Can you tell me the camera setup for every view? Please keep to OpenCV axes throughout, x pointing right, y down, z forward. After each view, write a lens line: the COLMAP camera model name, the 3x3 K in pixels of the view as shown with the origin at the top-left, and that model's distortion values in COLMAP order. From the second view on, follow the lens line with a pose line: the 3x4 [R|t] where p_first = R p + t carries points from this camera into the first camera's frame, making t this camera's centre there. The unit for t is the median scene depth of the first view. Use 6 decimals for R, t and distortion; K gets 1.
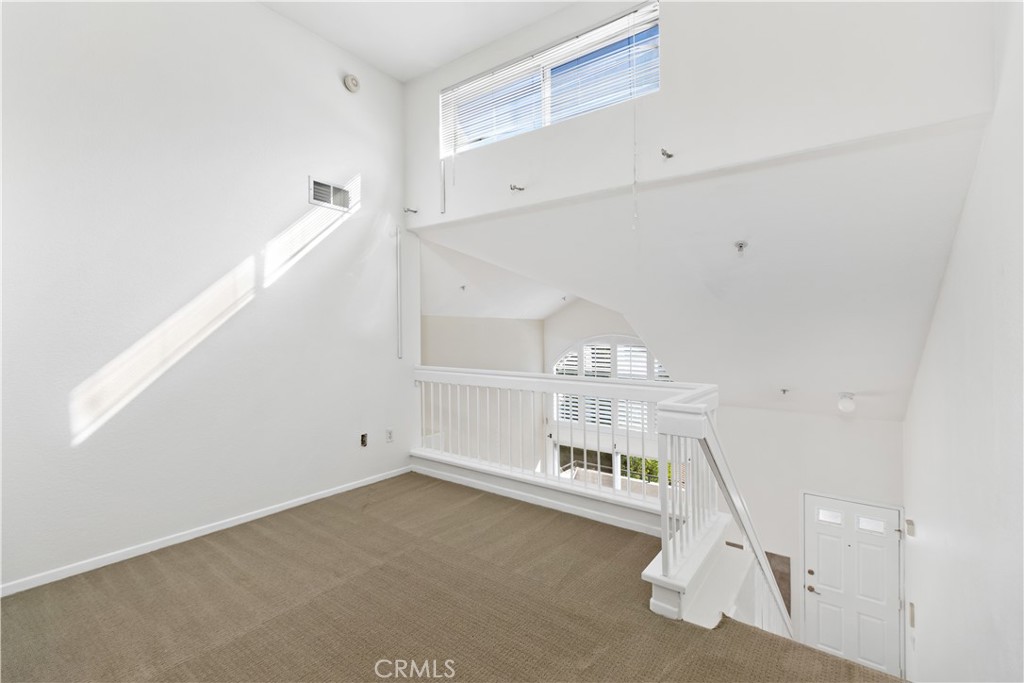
lens RADIAL K [[458.4, 0, 507.4], [0, 458.4, 329.6], [0, 0, 1]] dist [0.008252, 0.000102]
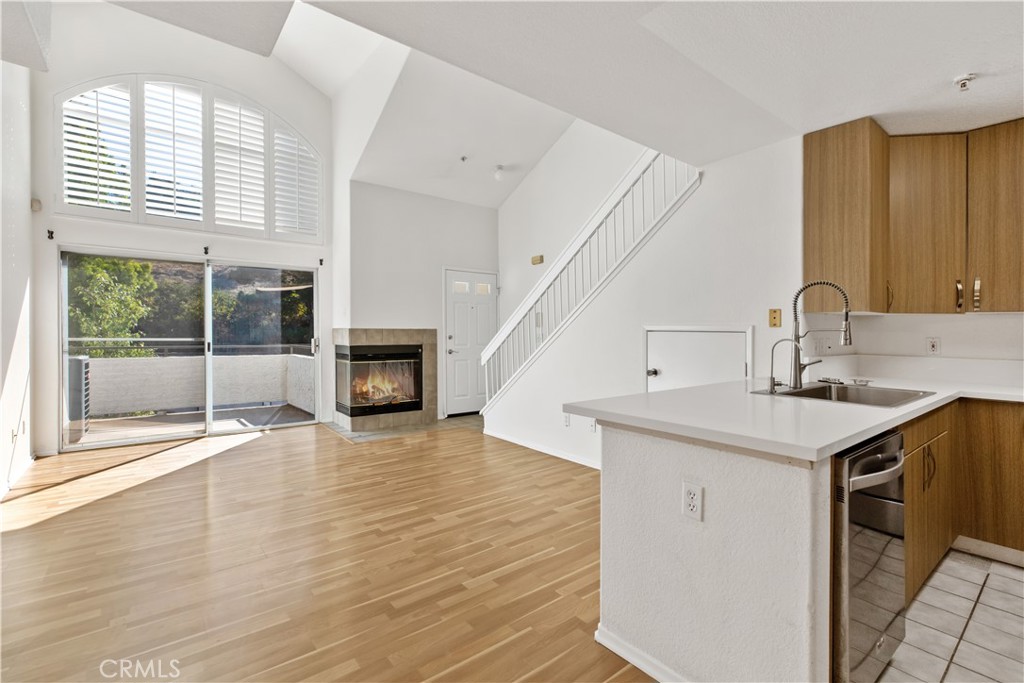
lens RADIAL K [[458.4, 0, 507.4], [0, 458.4, 329.6], [0, 0, 1]] dist [0.008252, 0.000102]
pose [[0.262446, 0.006323, 0.964926, -0.410434], [-0.001762, 0.999980, -0.006074, 0.517395], [-0.964945, -0.000106, 0.262452, 0.566708]]
